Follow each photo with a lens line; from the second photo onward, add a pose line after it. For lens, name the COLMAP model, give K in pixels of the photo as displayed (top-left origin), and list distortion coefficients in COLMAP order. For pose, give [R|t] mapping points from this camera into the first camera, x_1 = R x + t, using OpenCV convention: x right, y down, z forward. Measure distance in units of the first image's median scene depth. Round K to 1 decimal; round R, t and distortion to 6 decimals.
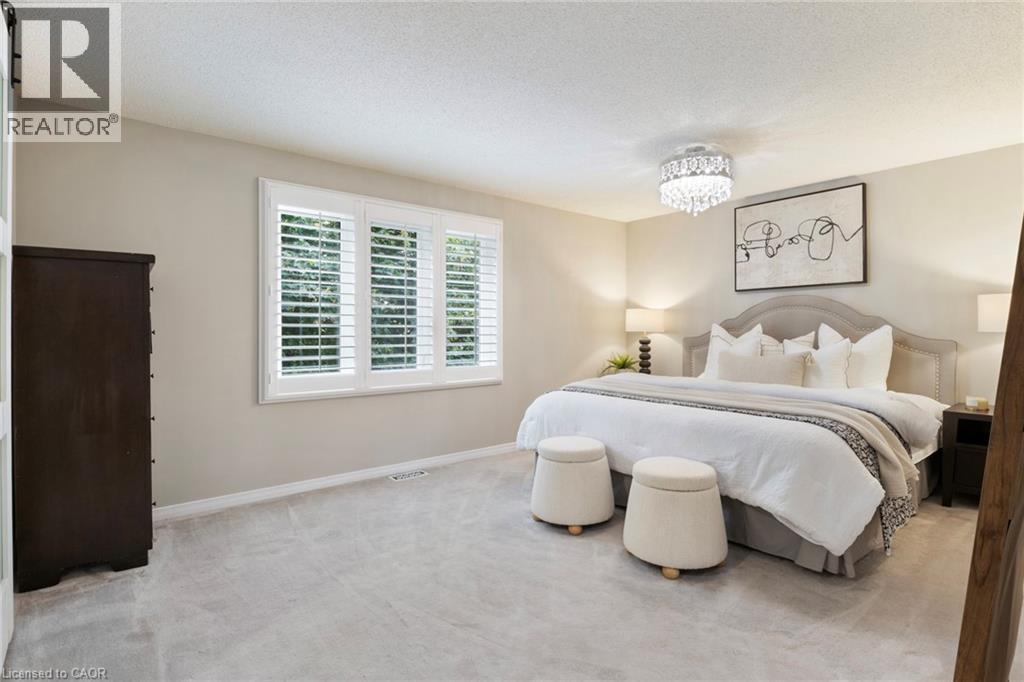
lens RADIAL K [[508.3, 0, 512.2], [0, 508.3, 332.7], [0, 0, 1]] dist [-0.019271, -0.001029]
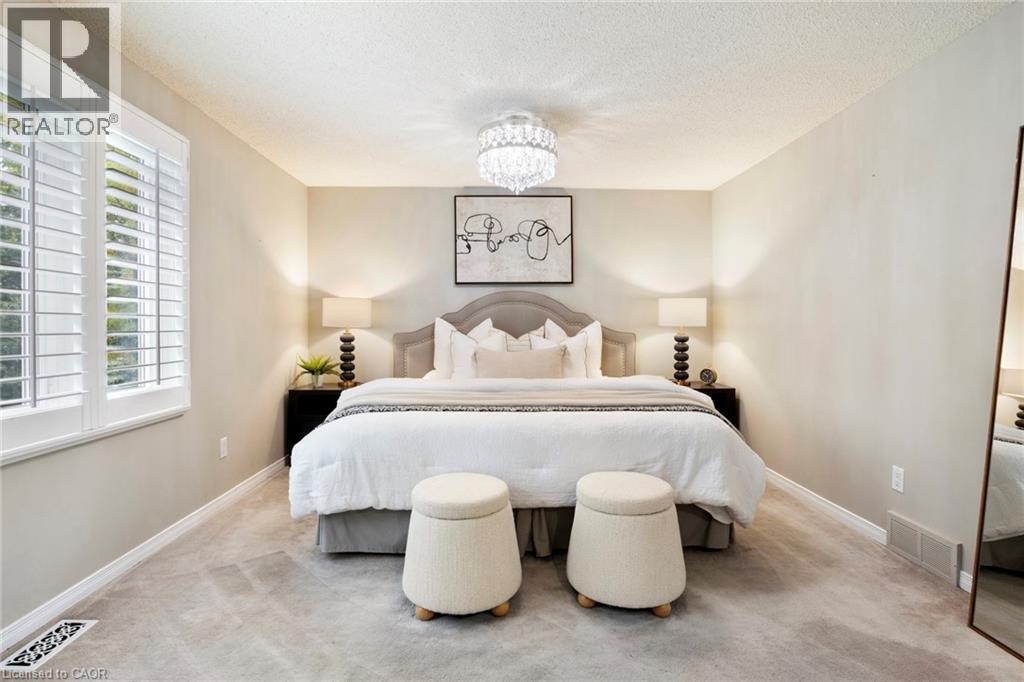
lens RADIAL K [[508.3, 0, 512.2], [0, 508.3, 332.7], [0, 0, 1]] dist [-0.019271, -0.001029]
pose [[0.607173, -0.009998, 0.794507, -0.278668], [0.003541, 0.999945, 0.009877, 0.000952], [-0.794562, -0.003184, 0.607175, 0.375866]]
